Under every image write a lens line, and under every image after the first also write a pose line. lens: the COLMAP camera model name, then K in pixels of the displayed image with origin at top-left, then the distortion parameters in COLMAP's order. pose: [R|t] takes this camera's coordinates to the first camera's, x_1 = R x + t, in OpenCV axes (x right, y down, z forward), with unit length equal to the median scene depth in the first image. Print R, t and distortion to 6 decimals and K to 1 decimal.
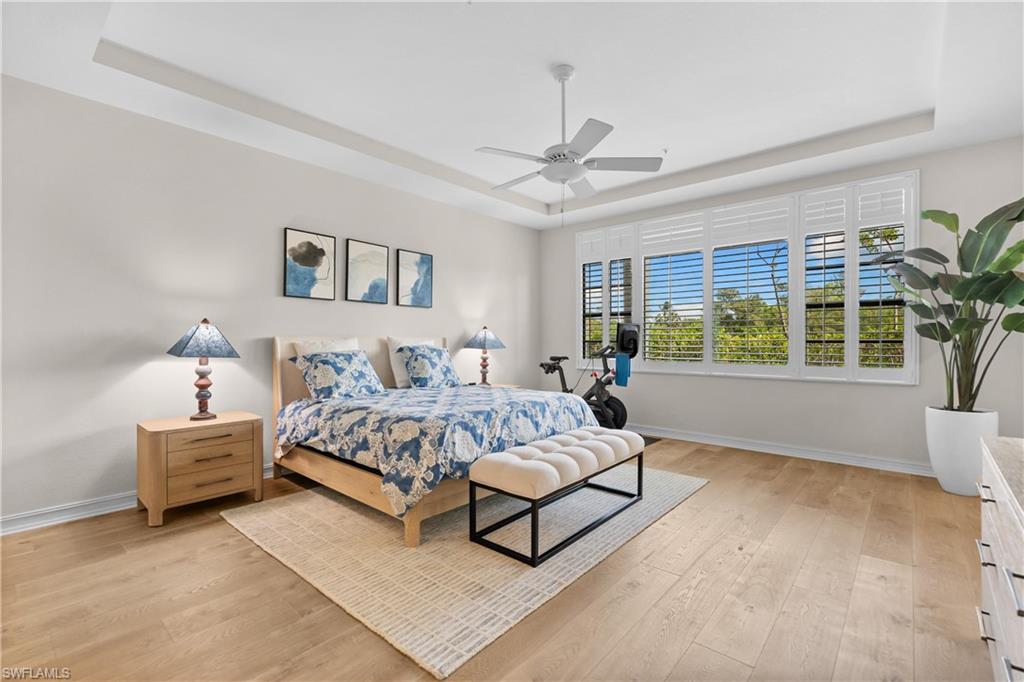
lens RADIAL K [[459.3, 0, 506.5], [0, 459.3, 325.0], [0, 0, 1]] dist [0.000683, -0.001219]
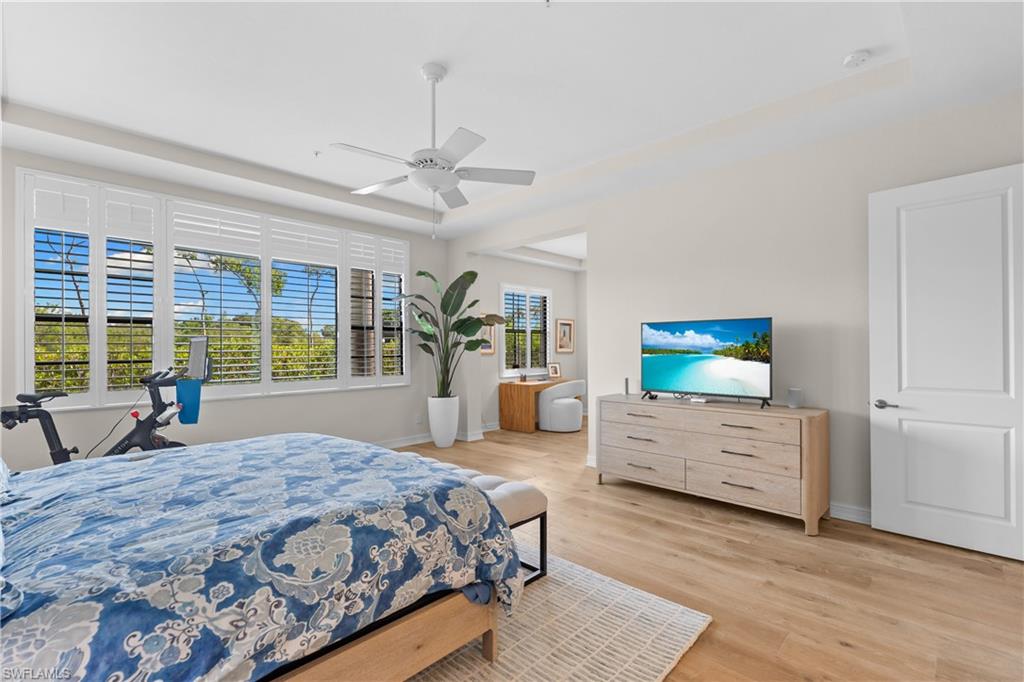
lens RADIAL K [[459.3, 0, 510.8], [0, 459.3, 347.4], [0, 0, 1]] dist [0.000683, -0.001219]
pose [[0.007603, 0.009983, 0.999921, -0.468162], [-0.018195, 0.999786, -0.009844, 0.012609], [-0.999806, -0.018119, 0.007783, 0.509296]]
